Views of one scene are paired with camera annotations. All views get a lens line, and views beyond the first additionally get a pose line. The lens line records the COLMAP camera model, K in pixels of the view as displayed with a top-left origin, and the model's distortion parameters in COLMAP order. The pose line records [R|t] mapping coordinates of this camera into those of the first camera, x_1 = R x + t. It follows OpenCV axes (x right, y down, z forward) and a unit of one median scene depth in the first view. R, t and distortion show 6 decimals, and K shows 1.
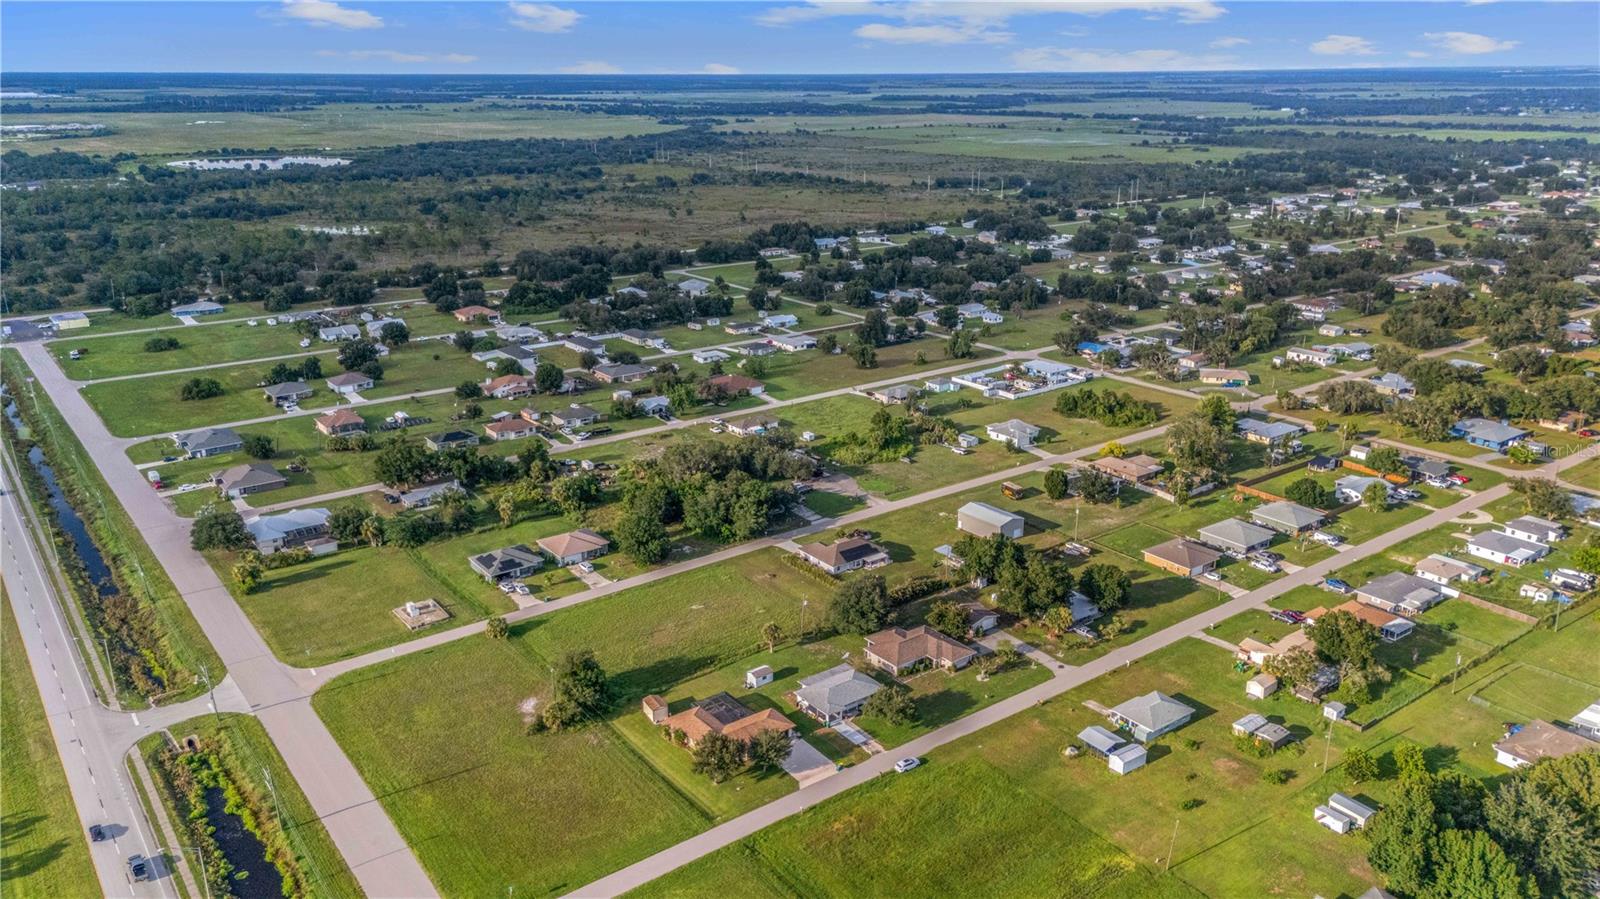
lens RADIAL K [[1160.0, 0, 800.0], [0, 1160.0, 449.5], [0, 0, 1]] dist [0.093877, -0.086174]
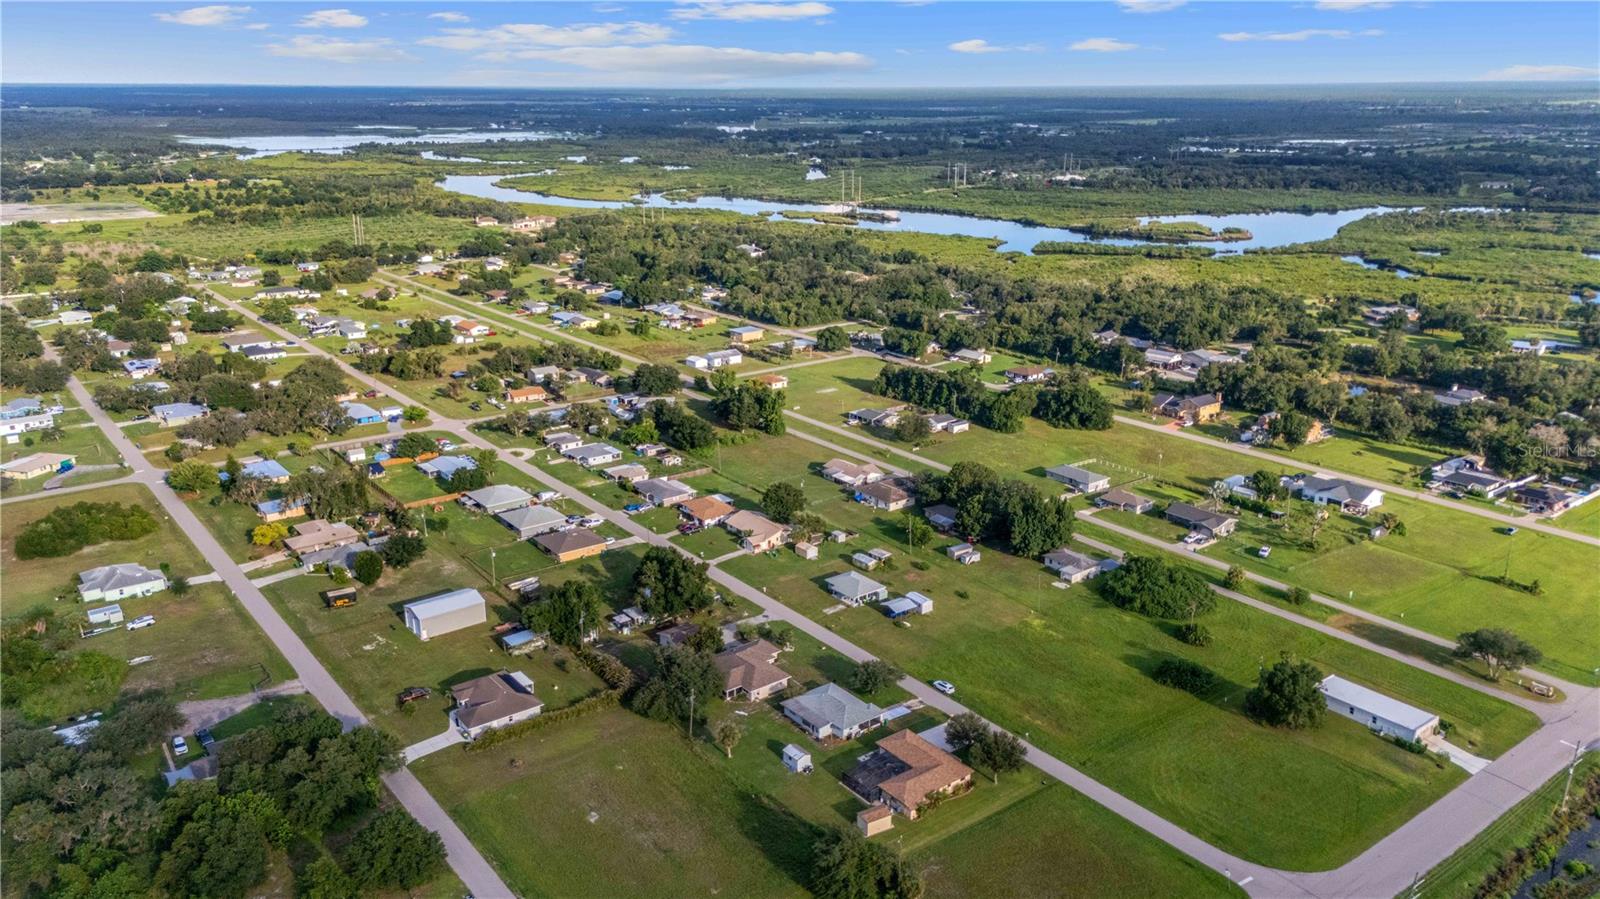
lens RADIAL K [[1166.6, 0, 800.0], [0, 1166.6, 449.5], [0, 0, 1]] dist [0.089707, -0.099989]
pose [[-0.018438, -0.291693, 0.956334, -0.594719], [0.307018, 0.908634, 0.283063, -0.198518], [-0.951525, 0.298831, 0.072801, 0.613735]]
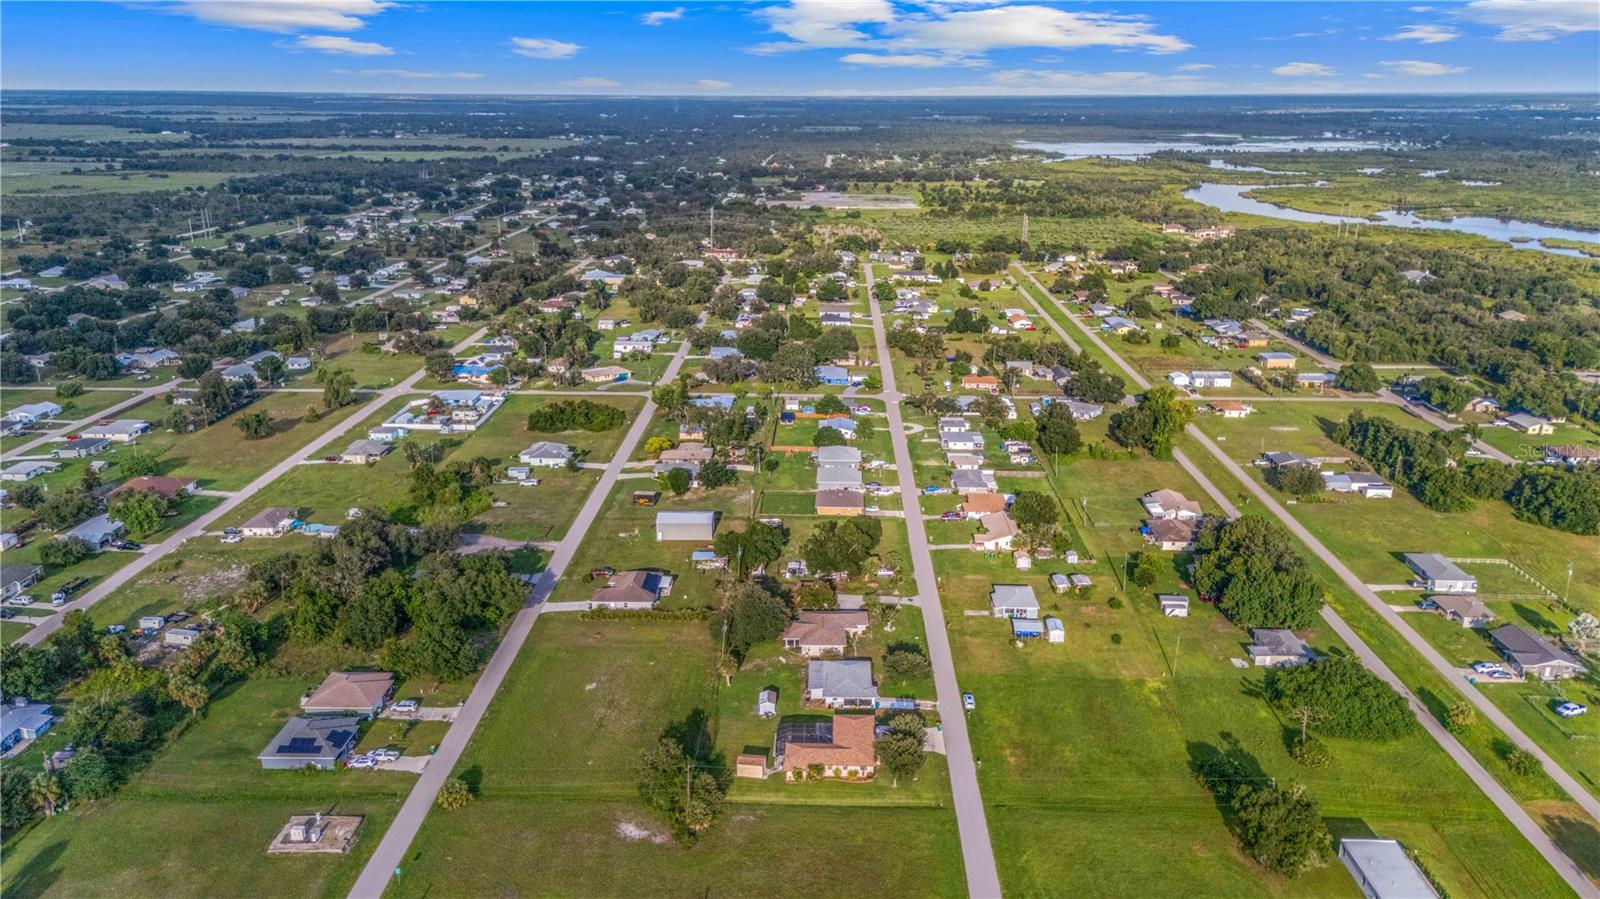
lens RADIAL K [[1166.6, 0, 800.0], [0, 1166.6, 449.5], [0, 0, 1]] dist [0.089707, -0.099989]
pose [[0.620173, -0.222554, 0.752233, -0.512131], [0.236645, 0.967317, 0.091088, -0.069540], [-0.747920, 0.121522, 0.652570, 0.216714]]
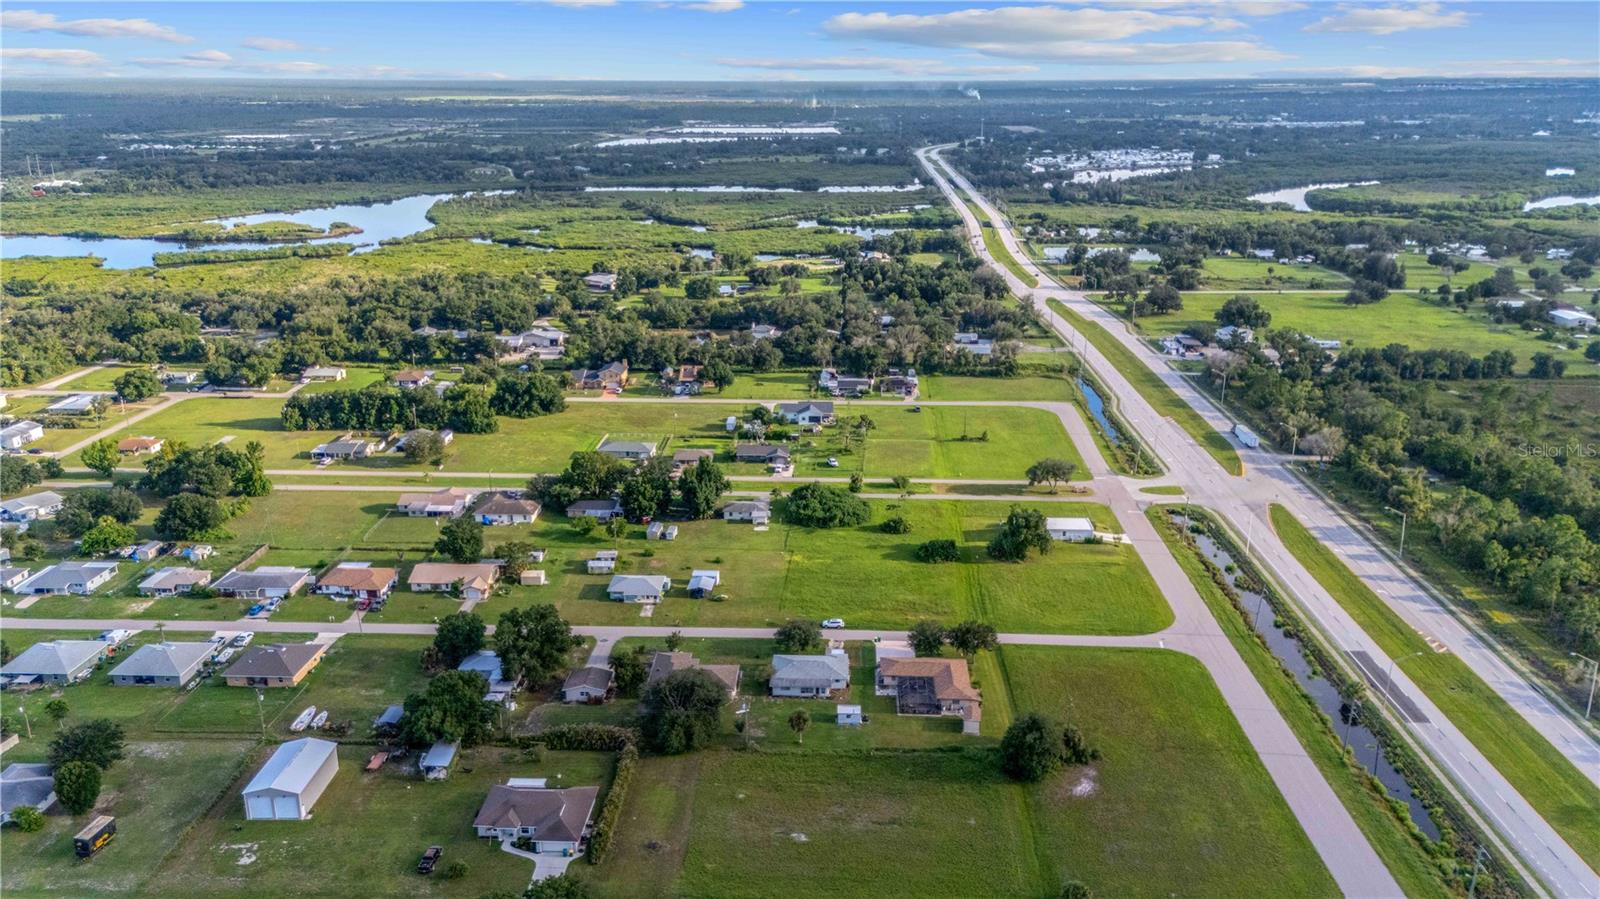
lens RADIAL K [[1166.6, 0, 800.0], [0, 1166.6, 449.5], [0, 0, 1]] dist [0.089707, -0.099989]
pose [[-0.782148, -0.183440, 0.595478, -0.380398], [0.191990, 0.838233, 0.510396, -0.344328], [-0.592777, 0.513531, -0.620404, 1.074099]]
